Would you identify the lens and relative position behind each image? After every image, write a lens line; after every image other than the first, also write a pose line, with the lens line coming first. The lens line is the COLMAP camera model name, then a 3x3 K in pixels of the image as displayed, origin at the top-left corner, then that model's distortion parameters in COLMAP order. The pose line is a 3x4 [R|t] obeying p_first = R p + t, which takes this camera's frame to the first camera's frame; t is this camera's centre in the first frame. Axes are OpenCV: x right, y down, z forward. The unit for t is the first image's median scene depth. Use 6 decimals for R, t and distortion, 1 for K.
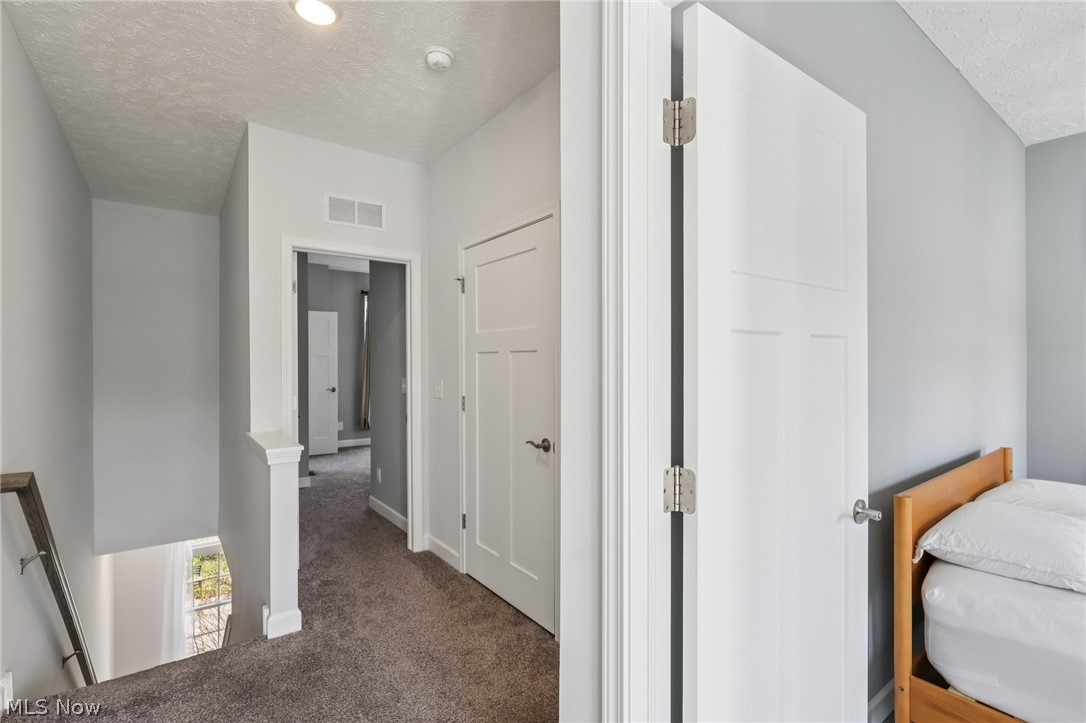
lens RADIAL K [[504.6, 0, 541.1], [0, 504.6, 359.2], [0, 0, 1]] dist [0.001876, 0.000209]
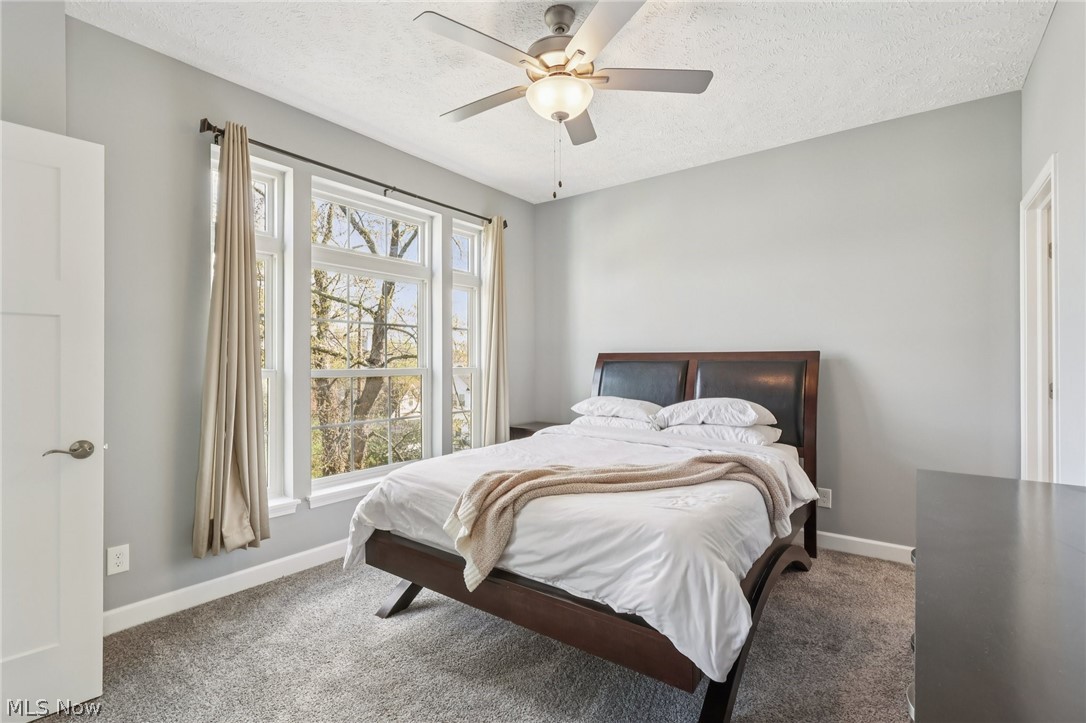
lens RADIAL K [[504.6, 0, 544.3], [0, 504.6, 362.8], [0, 0, 1]] dist [0.001876, 0.000209]
pose [[0.955977, 0.004409, 0.293407, -0.245588], [-0.004960, 0.999987, 0.001133, 0.014918], [-0.293398, -0.002538, 0.955987, 0.639728]]
